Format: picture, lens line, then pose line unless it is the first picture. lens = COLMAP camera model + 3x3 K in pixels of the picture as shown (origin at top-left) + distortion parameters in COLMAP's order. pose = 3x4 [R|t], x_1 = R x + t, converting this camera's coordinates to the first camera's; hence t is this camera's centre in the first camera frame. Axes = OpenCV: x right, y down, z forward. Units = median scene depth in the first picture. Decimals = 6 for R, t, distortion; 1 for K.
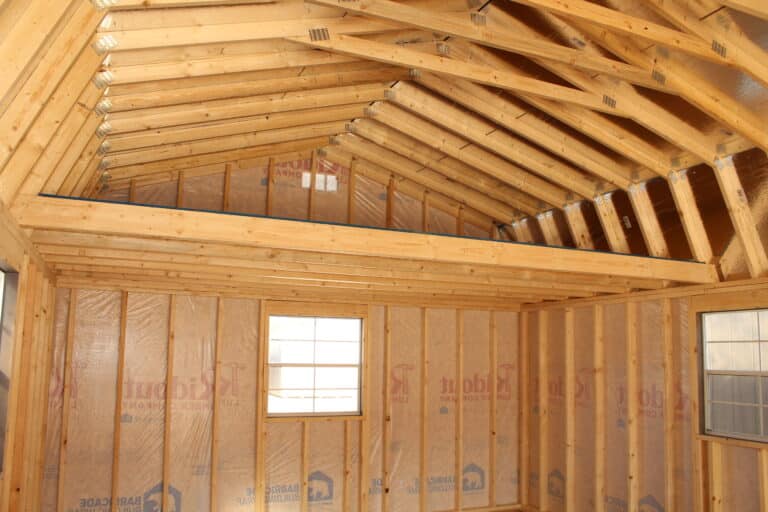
lens RADIAL K [[644.0, 0, 388.4], [0, 644.0, 261.8], [0, 0, 1]] dist [-0.139739, 0.096228]
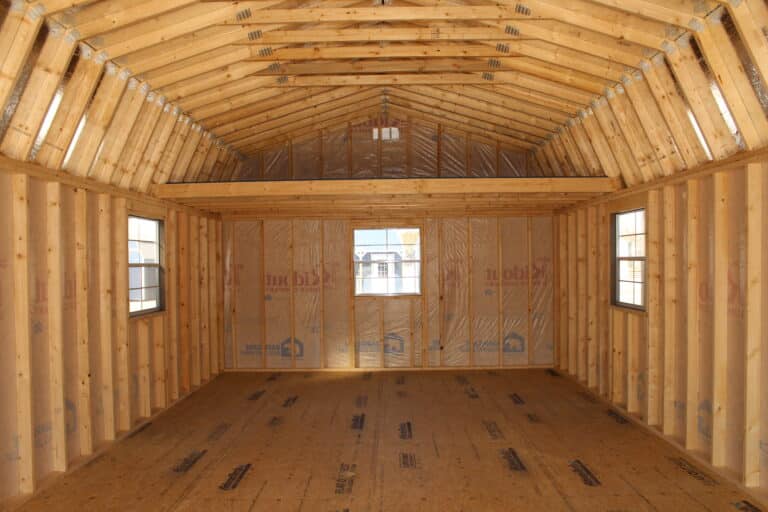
lens RADIAL K [[644.0, 0, 380.8], [0, 644.0, 256.5], [0, 0, 1]] dist [-0.139739, 0.096228]
pose [[0.906668, -0.032768, -0.420571, 0.475943], [0.089414, 0.989254, 0.115682, -0.021372], [0.412261, -0.142490, 0.899854, -0.320083]]
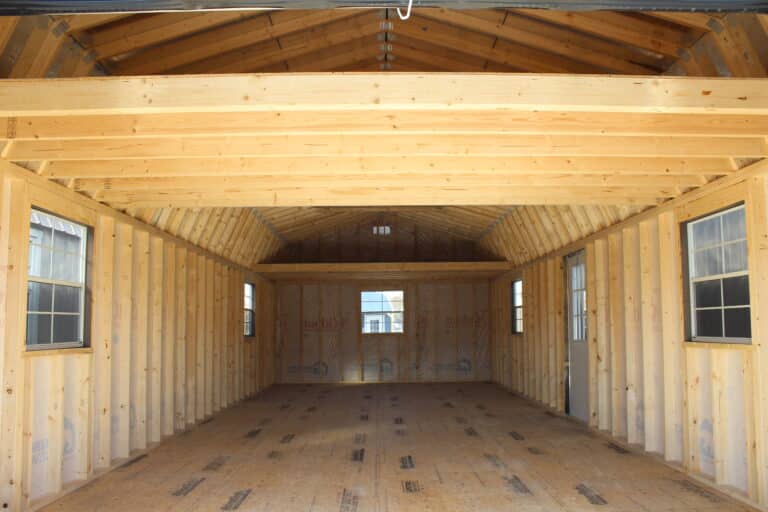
lens RADIAL K [[644.0, 0, 384.4], [0, 644.0, 258.6], [0, 0, 1]] dist [-0.139739, 0.096228]
pose [[0.916135, -0.070600, -0.394604, 0.783437], [0.084648, 0.996243, 0.018283, -0.068351], [0.391831, -0.050152, 0.918669, -1.058073]]
